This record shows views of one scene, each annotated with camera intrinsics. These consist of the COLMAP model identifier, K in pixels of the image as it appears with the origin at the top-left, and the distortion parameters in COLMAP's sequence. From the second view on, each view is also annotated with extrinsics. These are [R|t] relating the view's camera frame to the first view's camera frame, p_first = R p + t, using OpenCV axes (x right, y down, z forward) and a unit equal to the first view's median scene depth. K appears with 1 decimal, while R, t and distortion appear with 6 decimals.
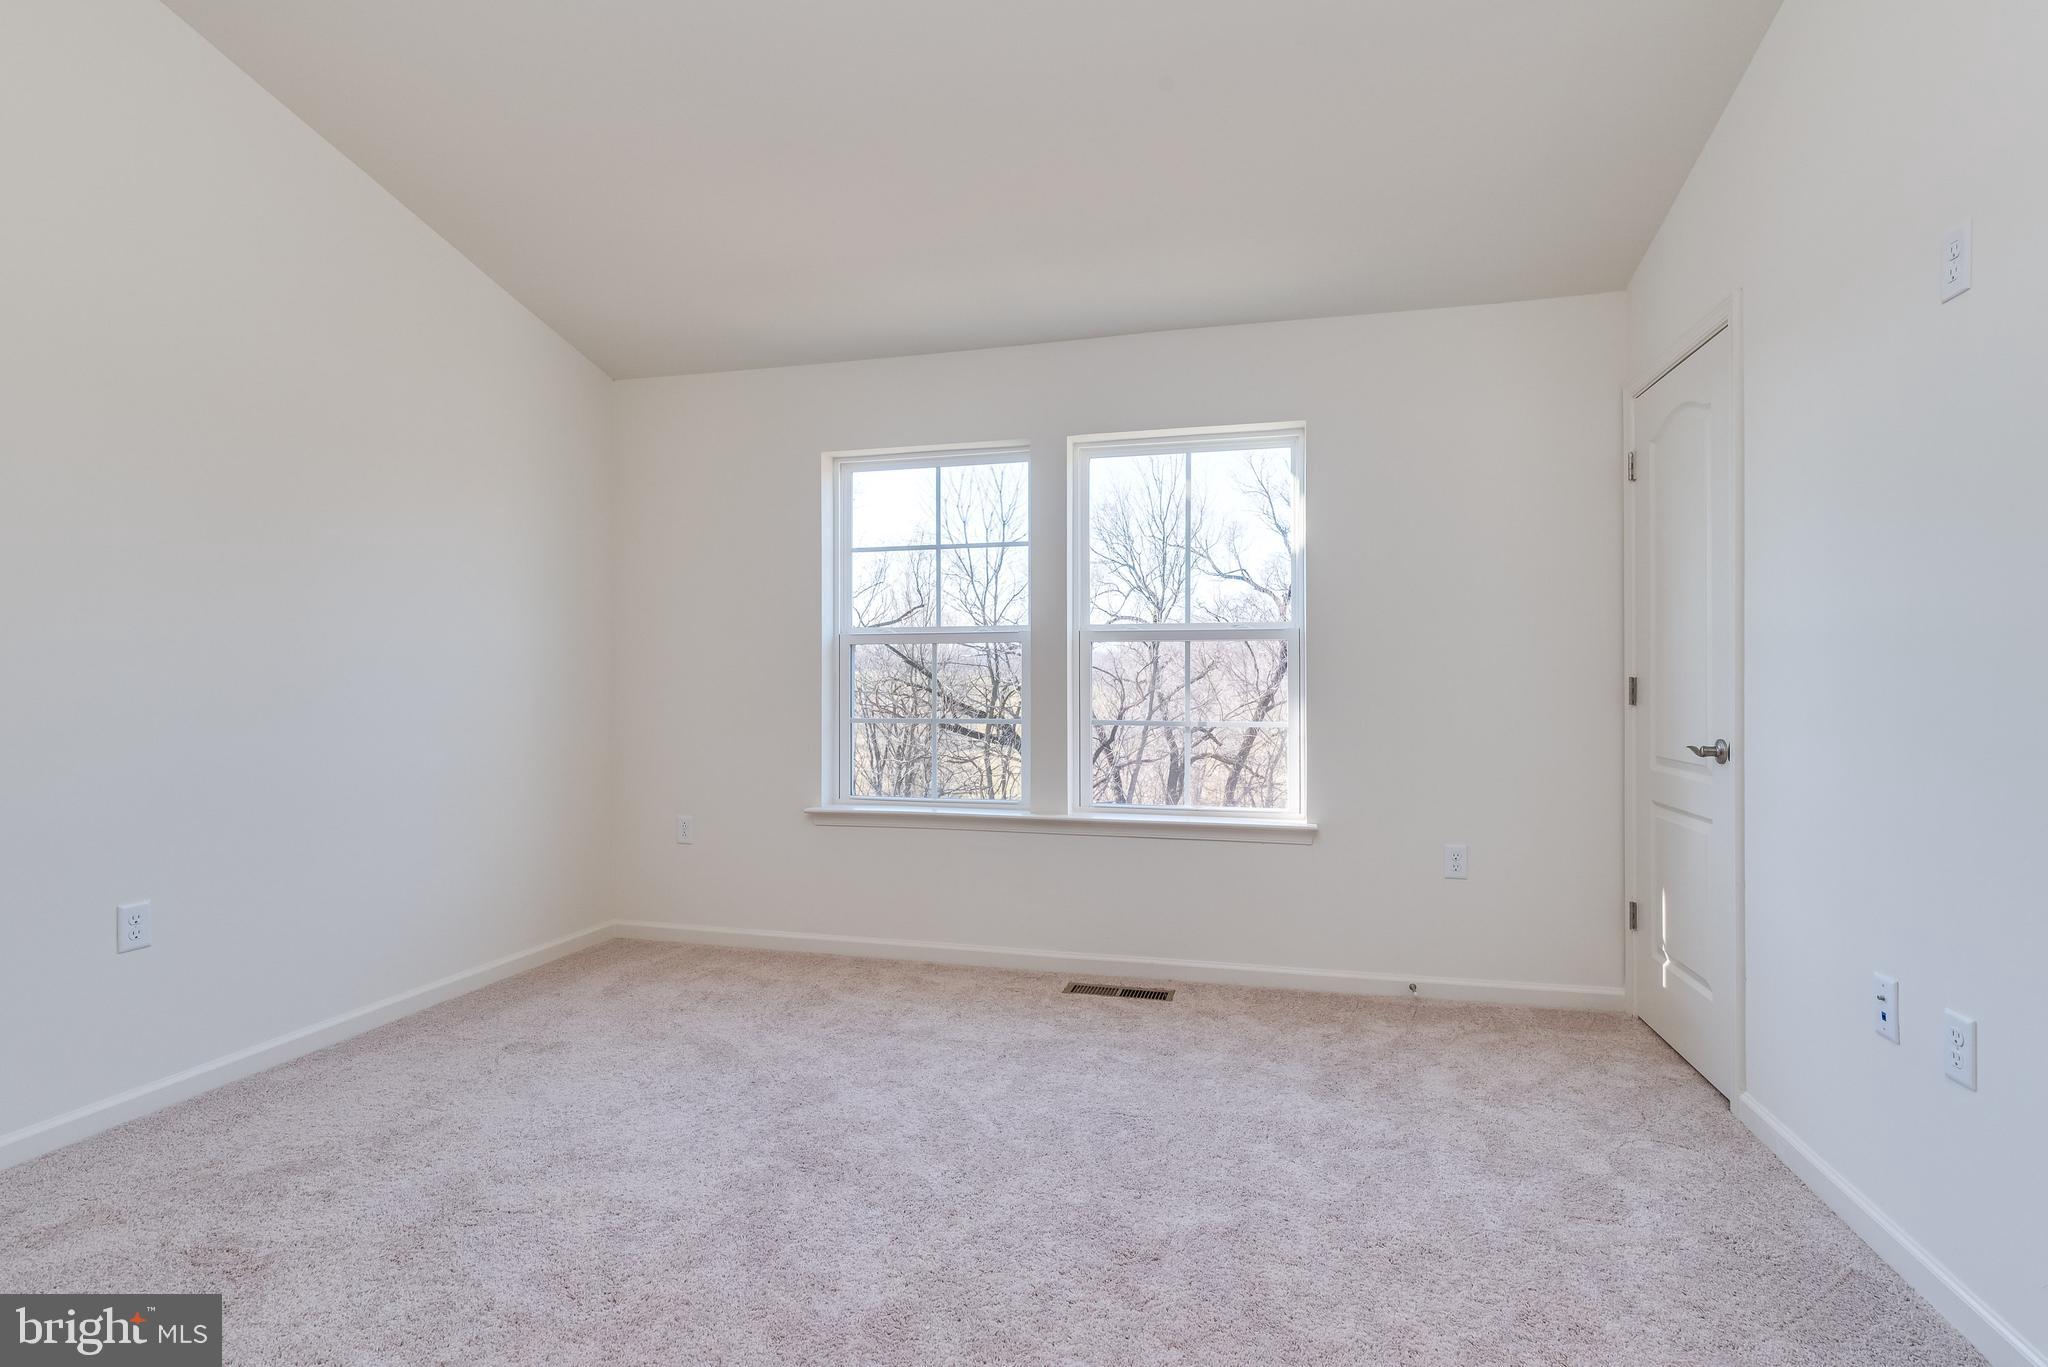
lens RADIAL K [[992.9, 0, 1022.6], [0, 992.9, 690.0], [0, 0, 1]] dist [-0.000338, -0.000136]
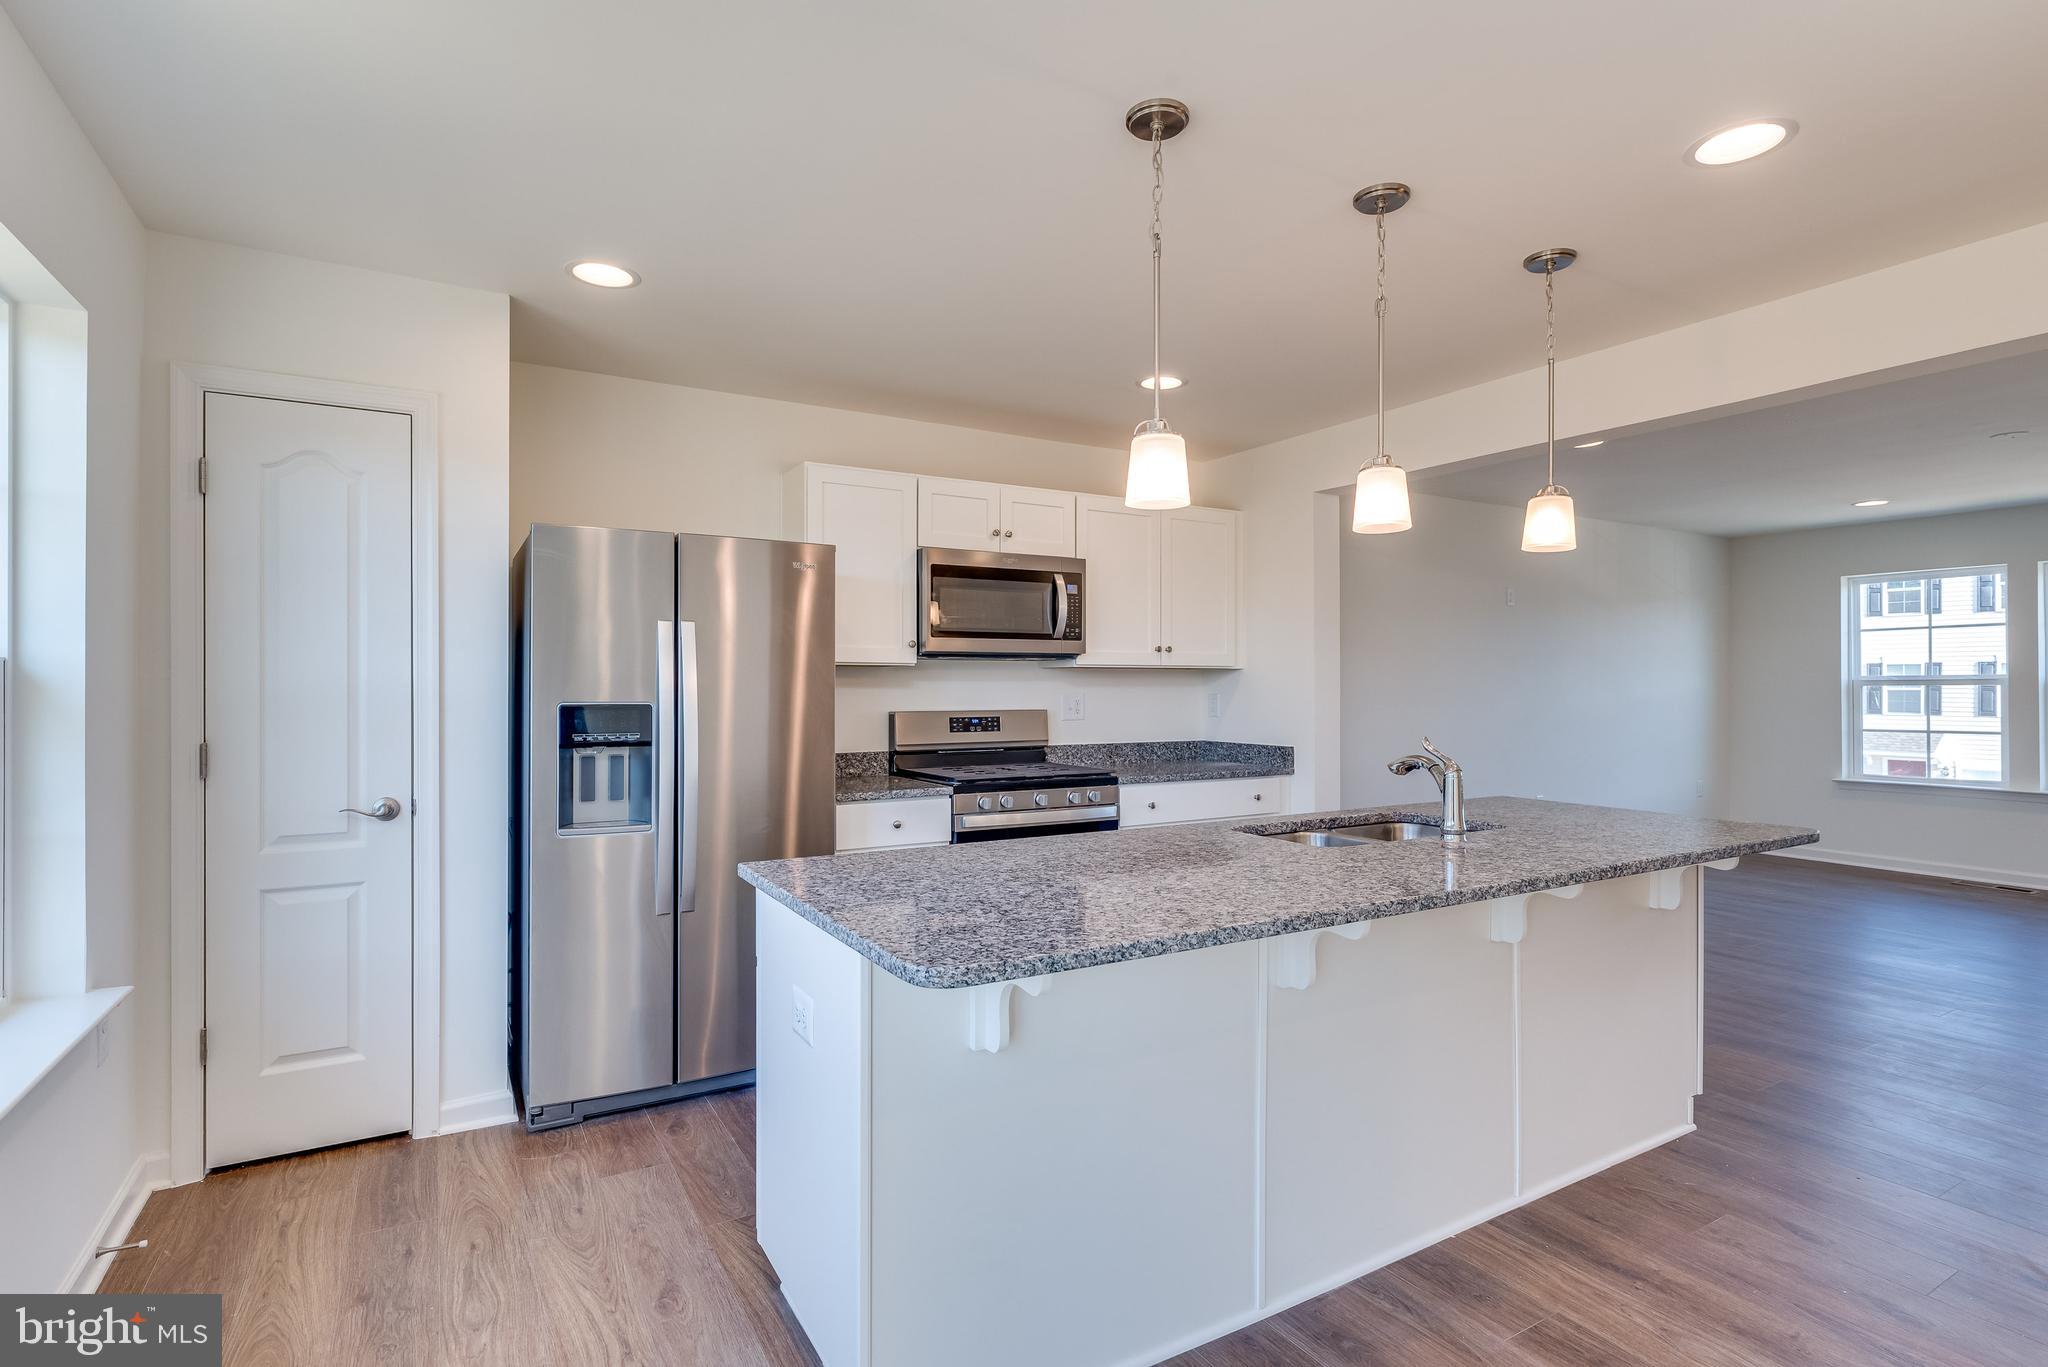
lens RADIAL K [[992.9, 0, 1022.6], [0, 992.9, 690.0], [0, 0, 1]] dist [-0.000338, -0.000136]
pose [[0.713459, 0.001704, -0.700695, -0.004482], [-0.001628, 0.999998, 0.000774, -0.038628], [0.700695, 0.000589, 0.713461, -1.275774]]
